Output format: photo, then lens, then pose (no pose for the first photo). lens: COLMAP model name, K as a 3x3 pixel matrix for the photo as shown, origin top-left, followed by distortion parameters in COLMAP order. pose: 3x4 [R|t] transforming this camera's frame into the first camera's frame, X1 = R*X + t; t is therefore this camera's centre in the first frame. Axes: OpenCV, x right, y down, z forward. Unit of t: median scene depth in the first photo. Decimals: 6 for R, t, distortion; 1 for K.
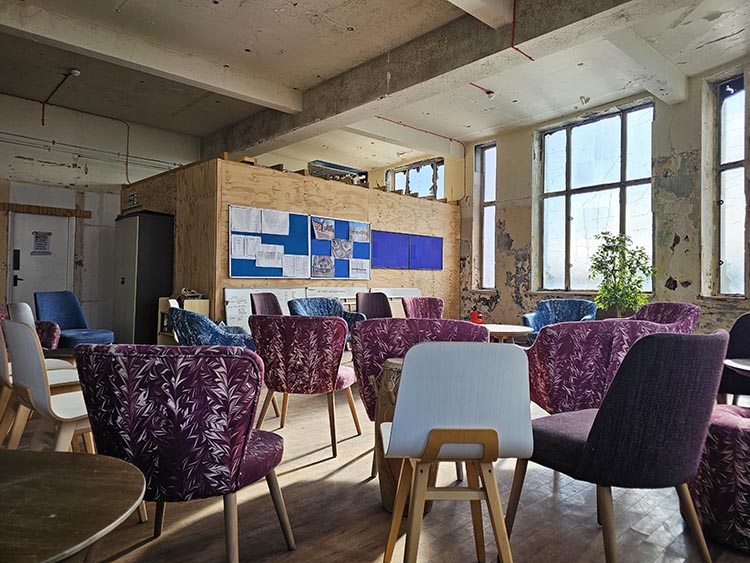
lens RADIAL K [[501.8, 0, 373.8], [0, 501.8, 264.8], [0, 0, 1]] dist [0.085707, -0.074484]
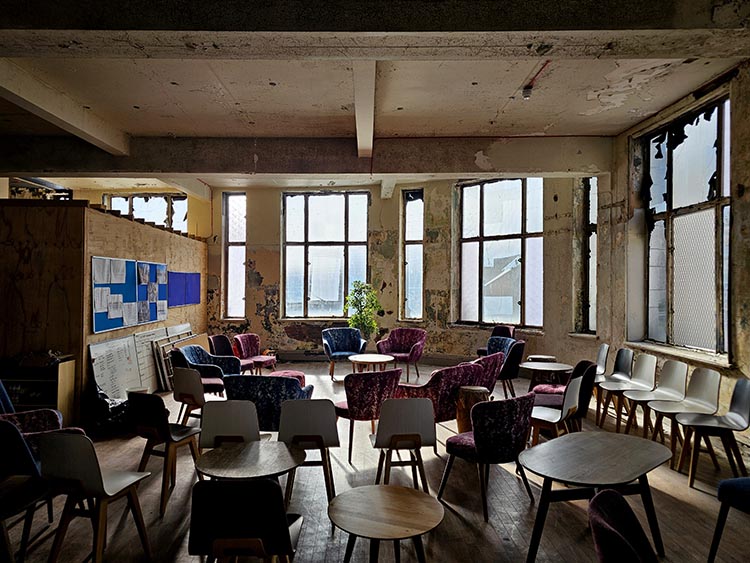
lens RADIAL K [[501.8, 0, 373.8], [0, 501.8, 264.8], [0, 0, 1]] dist [0.085707, -0.074484]
pose [[0.677696, 0.021252, 0.735035, -0.466853], [-0.018309, 0.999760, -0.012026, -0.074381], [-0.735114, -0.005308, 0.677922, -0.023869]]
